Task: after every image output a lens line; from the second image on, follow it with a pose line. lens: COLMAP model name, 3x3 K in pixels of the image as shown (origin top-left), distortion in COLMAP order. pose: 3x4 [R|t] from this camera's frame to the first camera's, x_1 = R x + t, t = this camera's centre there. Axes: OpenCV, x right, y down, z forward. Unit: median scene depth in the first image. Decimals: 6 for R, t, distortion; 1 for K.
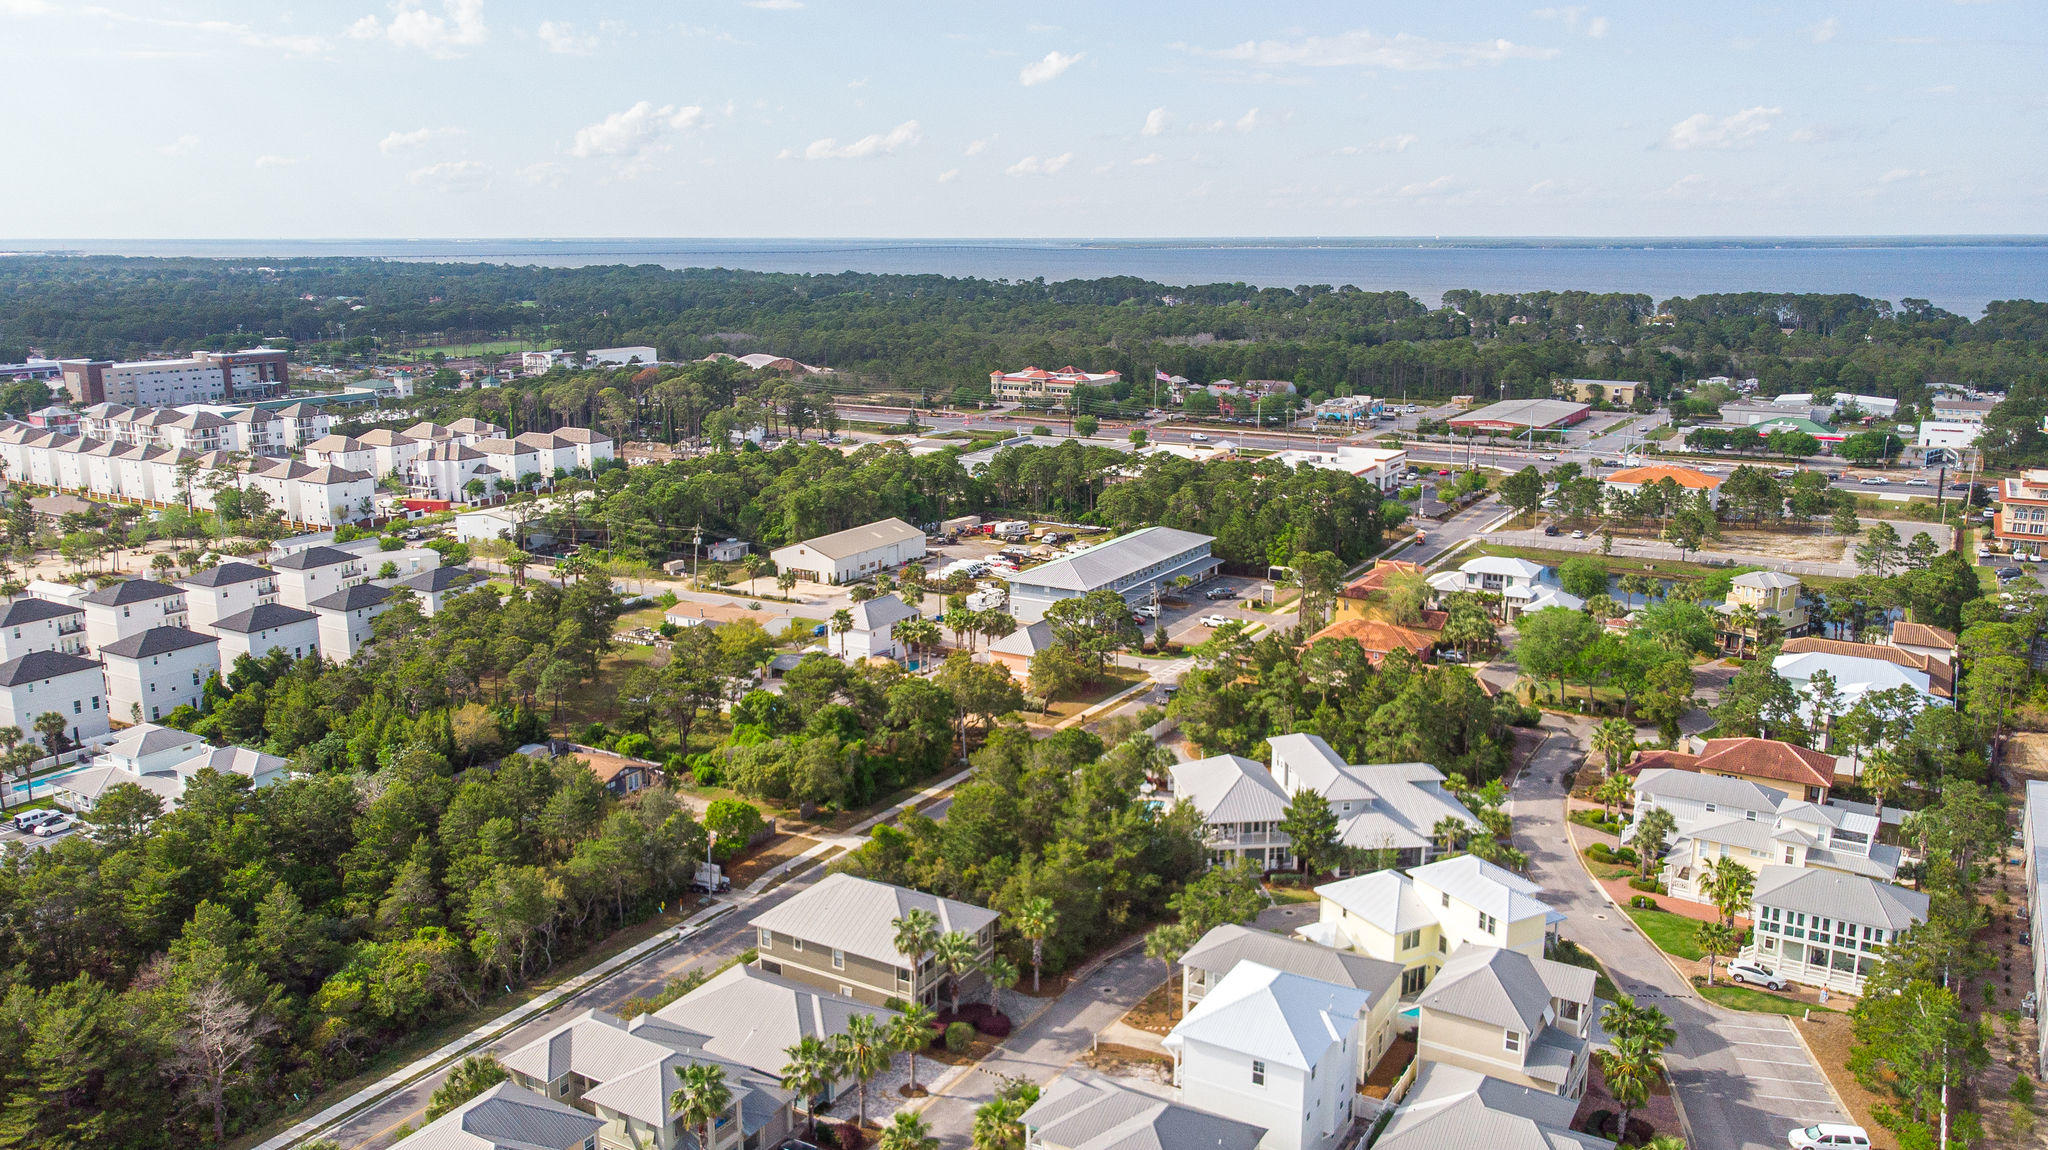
lens RADIAL K [[1538.4, 0, 1024.7], [0, 1538.4, 561.7], [0, 0, 1]] dist [0.019522, 0.009708]
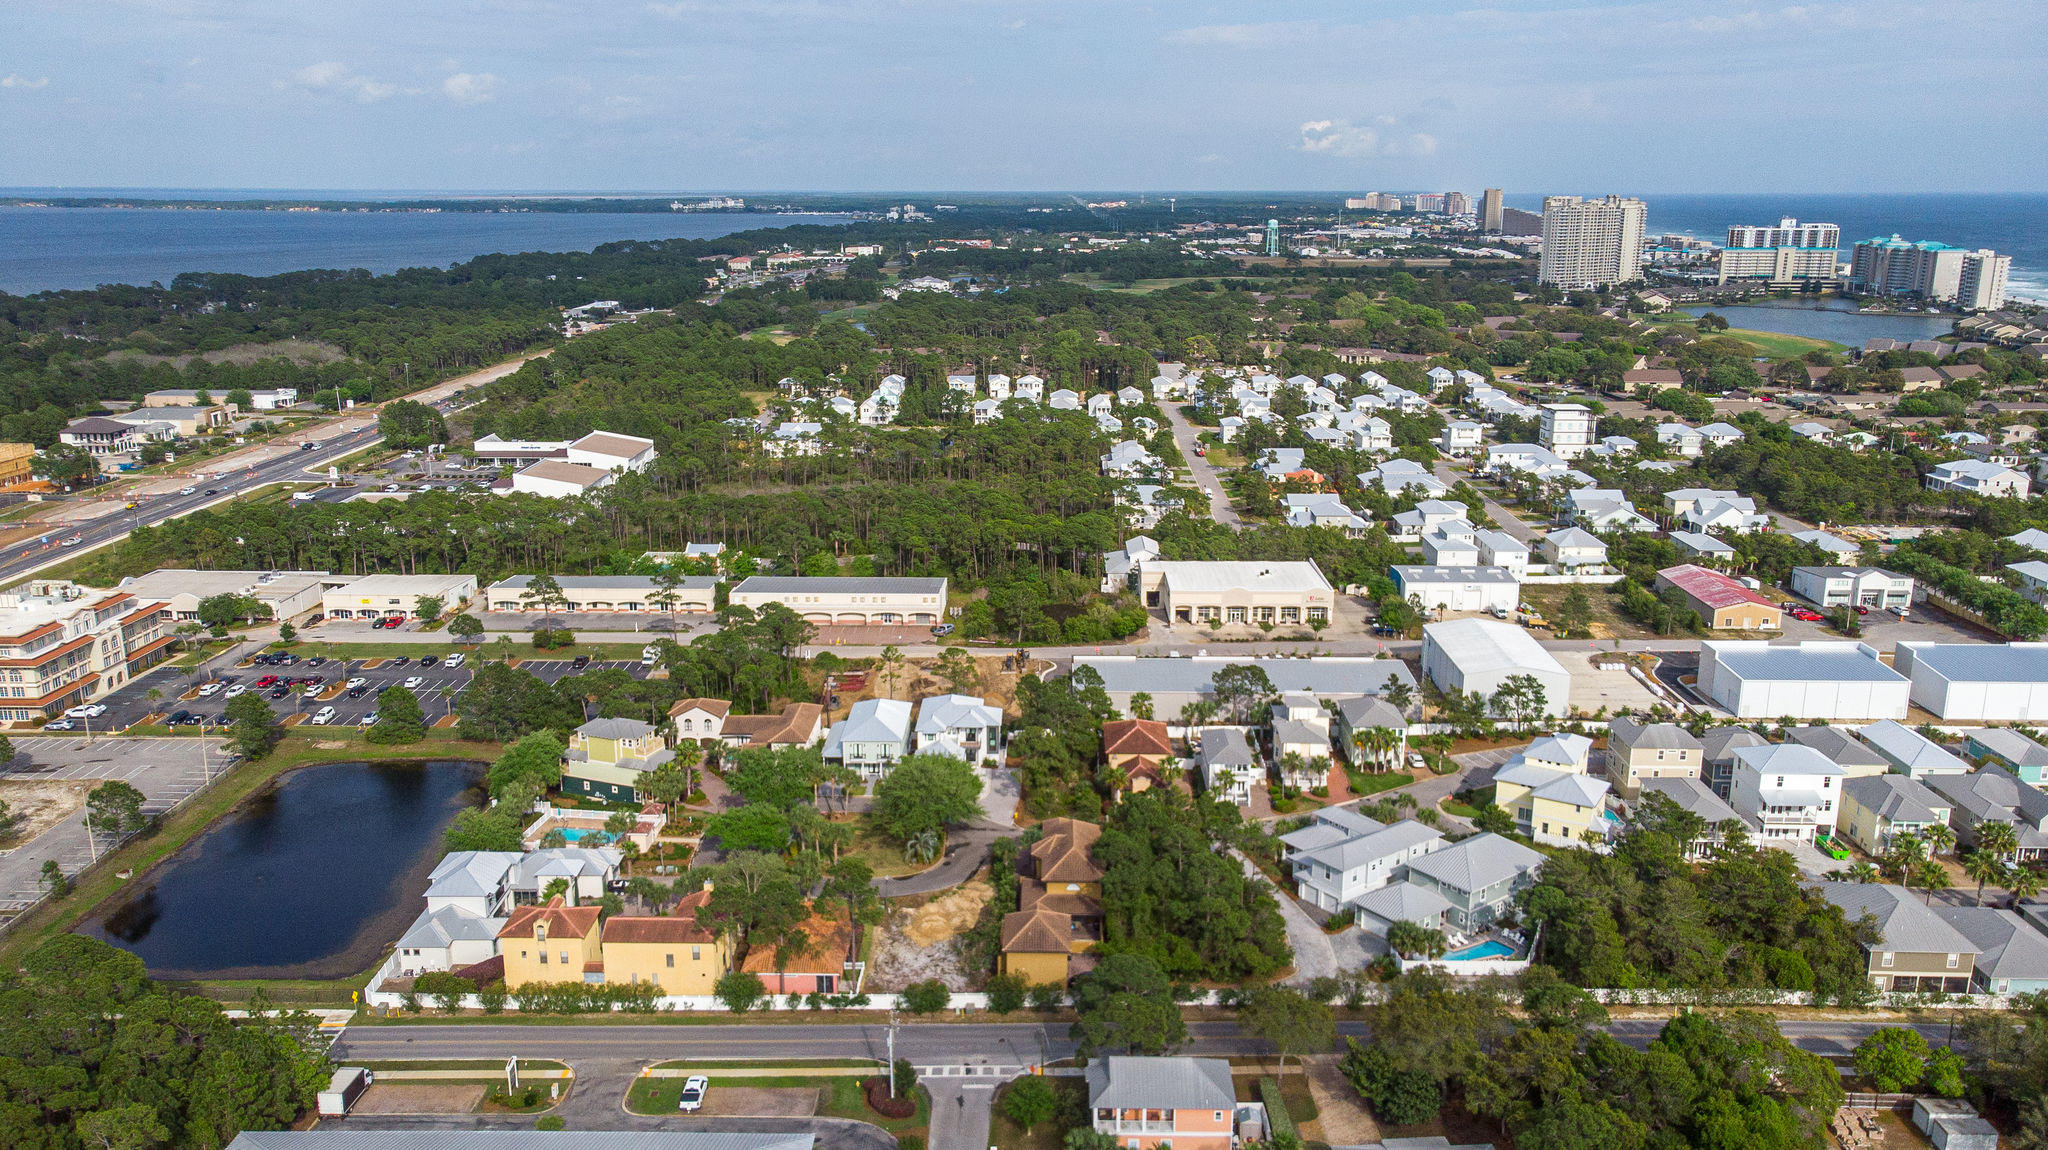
lens RADIAL K [[1538.4, 0, 1020.2], [0, 1538.4, 590.7], [0, 0, 1]] dist [0.019522, 0.009708]
pose [[-0.497303, -0.216755, 0.840064, -0.418519], [0.183266, 0.920192, 0.345920, -0.338780], [-0.848000, 0.325982, -0.417890, 1.106280]]
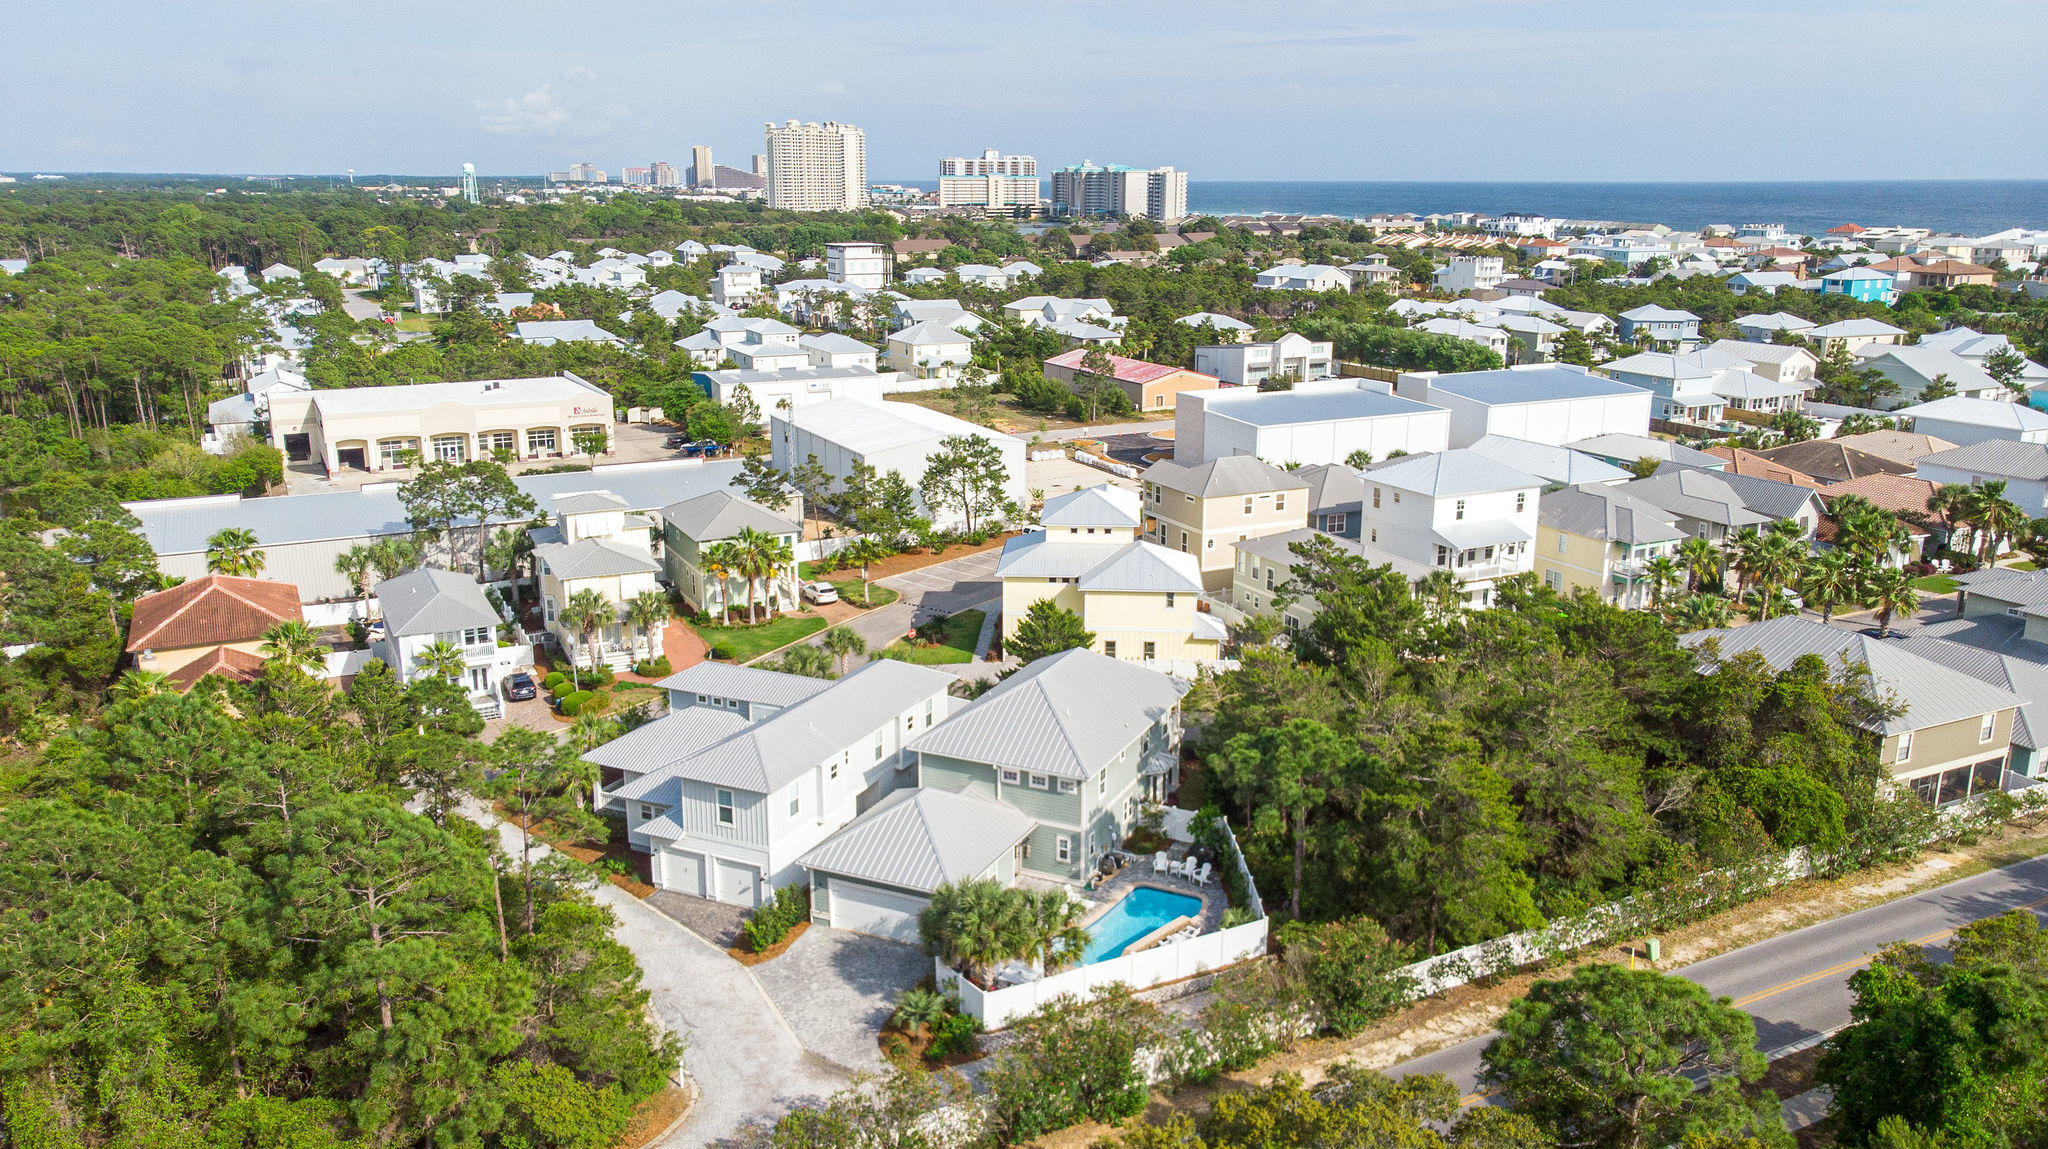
lens RADIAL K [[1538.4, 0, 1037.2], [0, 1538.4, 575.4], [0, 0, 1]] dist [0.019522, 0.009708]
pose [[-0.852454, -0.129487, 0.506513, -0.074740], [0.109090, 0.903459, 0.414561, -0.071579], [-0.511294, 0.408650, -0.756032, 0.875969]]
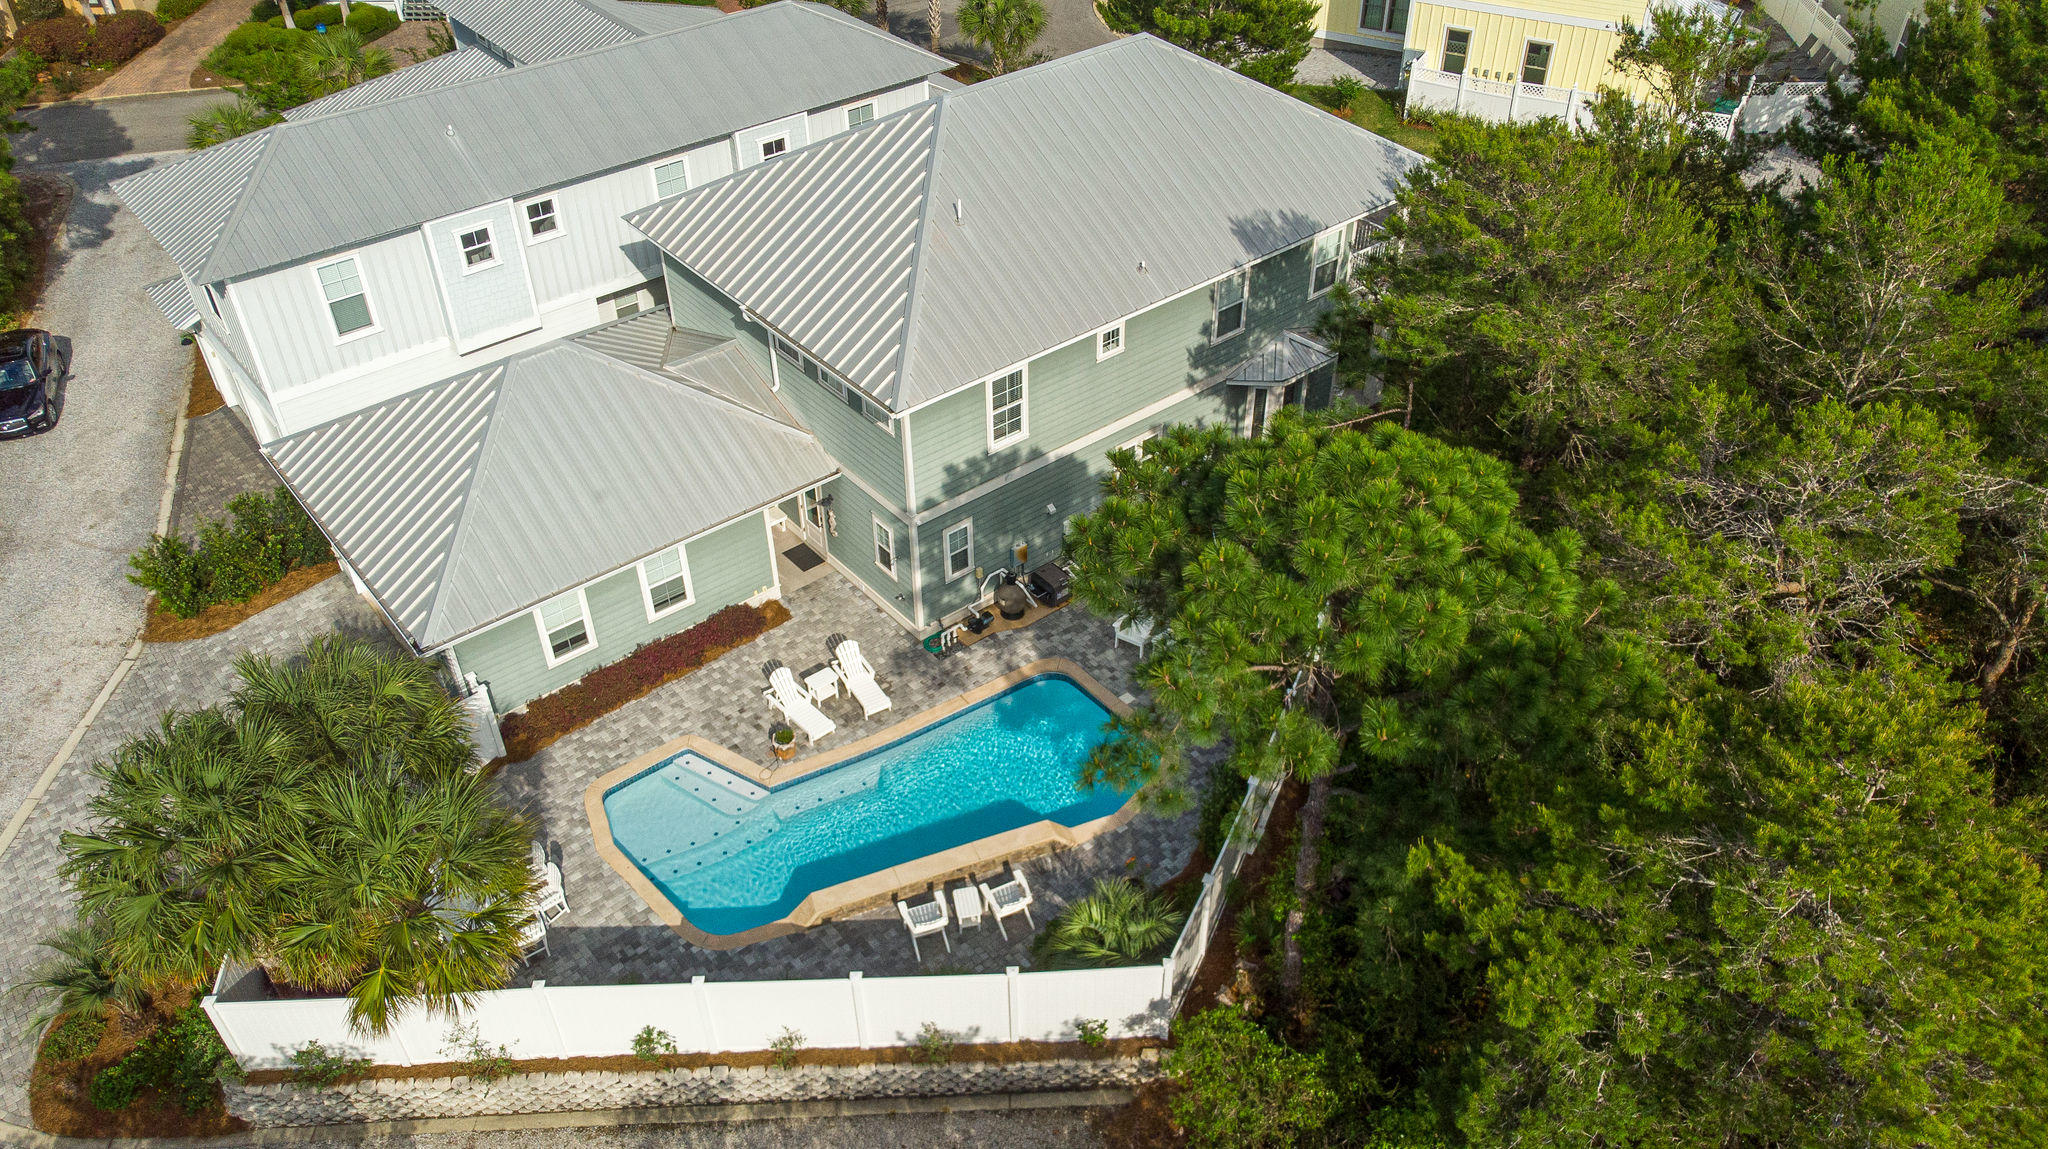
lens RADIAL K [[1538.4, 0, 1019.9], [0, 1538.4, 568.1], [0, 0, 1]] dist [0.019522, 0.009708]
pose [[-0.535310, -0.512362, 0.671512, -0.021762], [0.185119, 0.704518, 0.685117, 0.022983], [-0.824120, 0.491060, -0.282287, 0.690992]]
